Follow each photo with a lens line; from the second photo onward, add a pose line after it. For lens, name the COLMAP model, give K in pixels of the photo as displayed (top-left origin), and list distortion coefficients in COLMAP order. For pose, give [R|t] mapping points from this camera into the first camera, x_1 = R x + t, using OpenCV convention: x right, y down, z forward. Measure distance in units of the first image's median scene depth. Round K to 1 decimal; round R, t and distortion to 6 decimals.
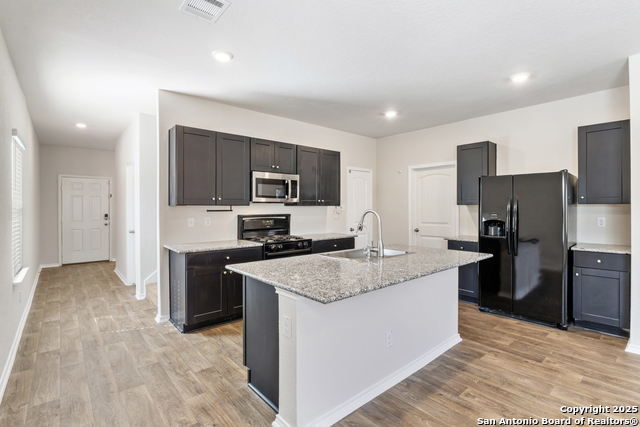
lens RADIAL K [[298.2, 0, 320.0], [0, 298.2, 213.5], [0, 0, 1]] dist [-0.012074, 0.000116]
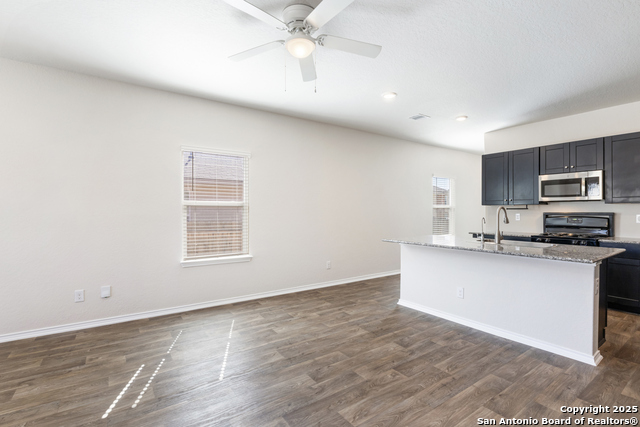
lens RADIAL K [[301.0, 0, 320.0], [0, 301.0, 213.5], [0, 0, 1]] dist [-0.001356, -0.000217]
pose [[-0.094827, 0.000693, -0.995493, 1.503068], [-0.018900, 0.999818, 0.002496, 0.030647], [0.995314, 0.019052, -0.094797, 0.366367]]
